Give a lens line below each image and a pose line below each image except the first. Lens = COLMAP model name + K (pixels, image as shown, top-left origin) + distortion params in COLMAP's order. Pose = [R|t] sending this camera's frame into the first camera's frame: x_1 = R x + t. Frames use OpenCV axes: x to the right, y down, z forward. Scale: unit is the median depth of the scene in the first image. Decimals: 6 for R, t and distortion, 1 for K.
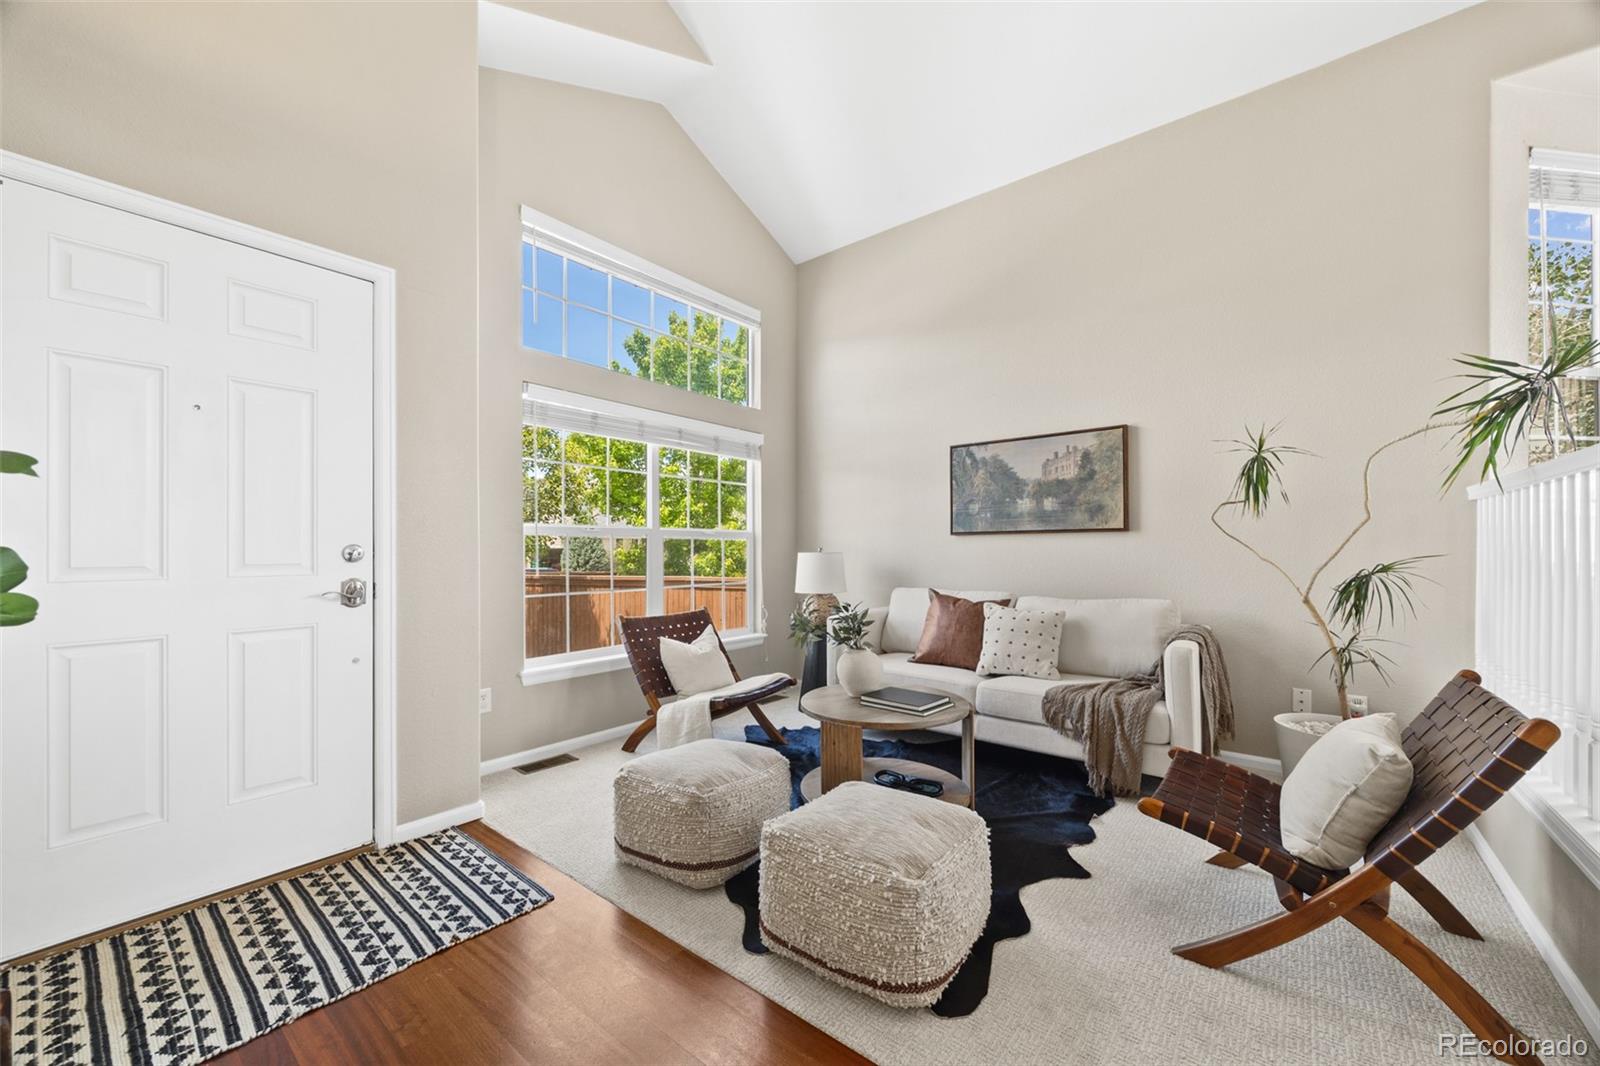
lens RADIAL K [[609.3, 0, 806.1], [0, 609.3, 544.7], [0, 0, 1]] dist [-0.005441, 0.000453]
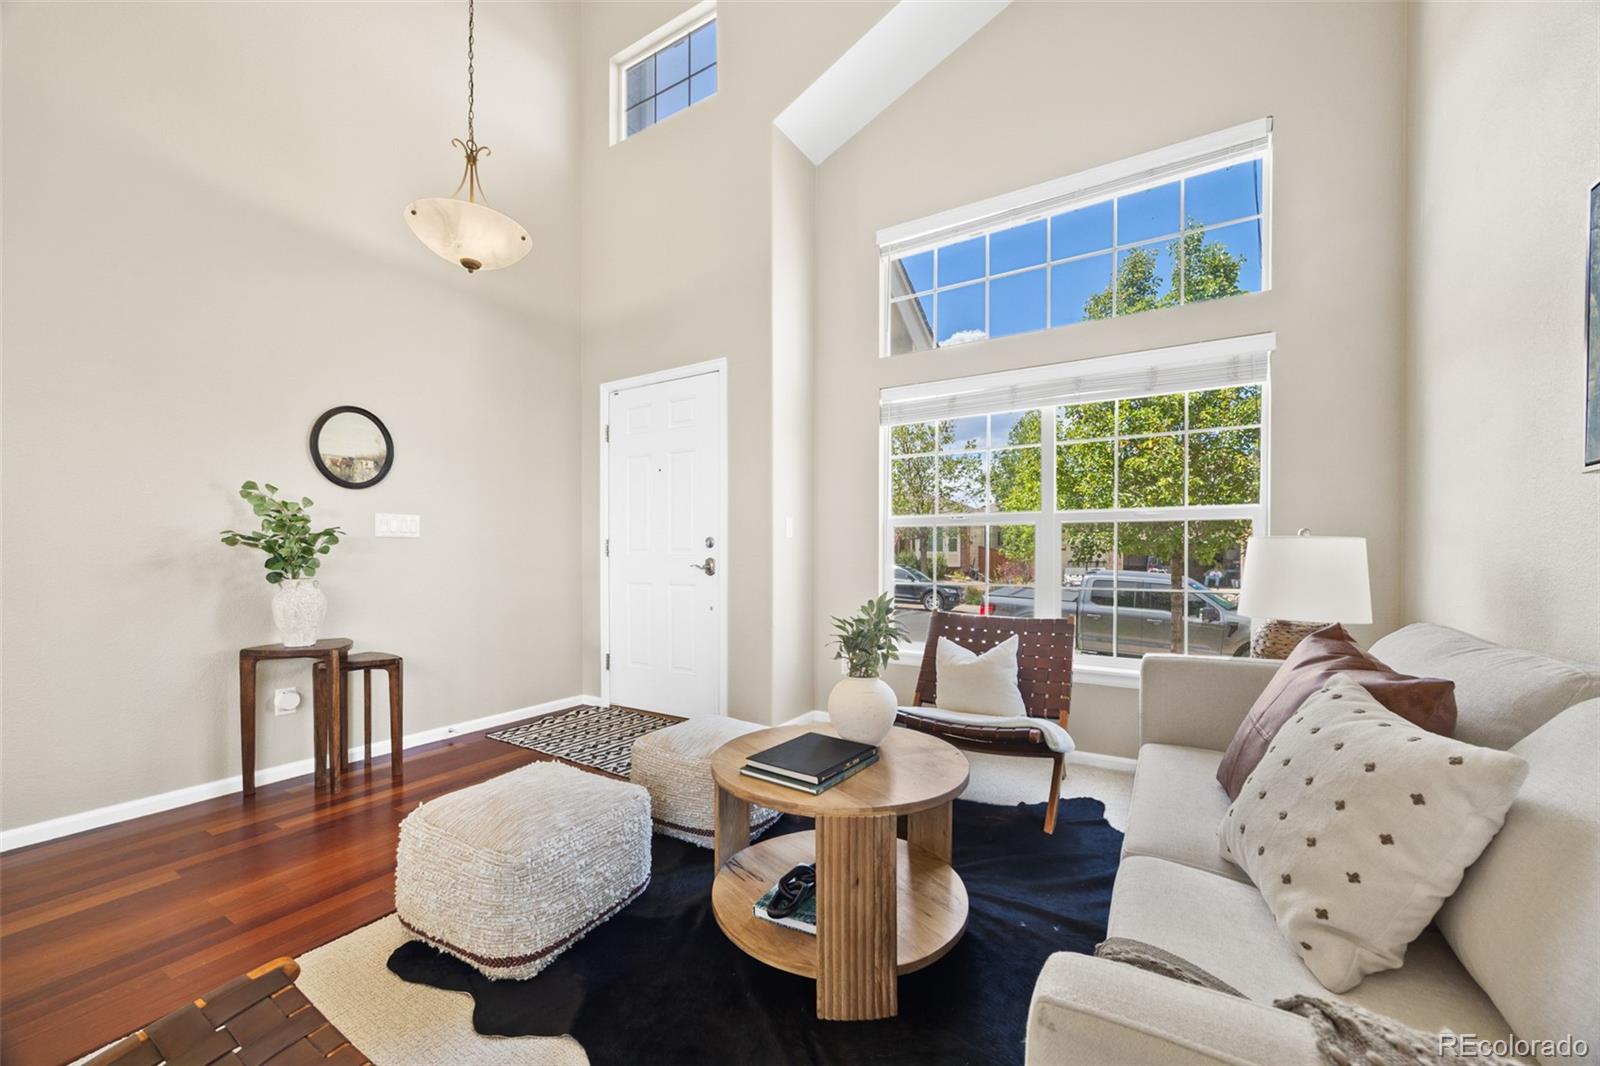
lens RADIAL K [[609.3, 0, 799.2], [0, 609.3, 544.5], [0, 0, 1]] dist [-0.005441, 0.000453]
pose [[0.127208, 0.007531, -0.991847, 0.587439], [0.018309, 0.999783, 0.009939, 0.004530], [0.991707, -0.019424, 0.127043, 0.652639]]
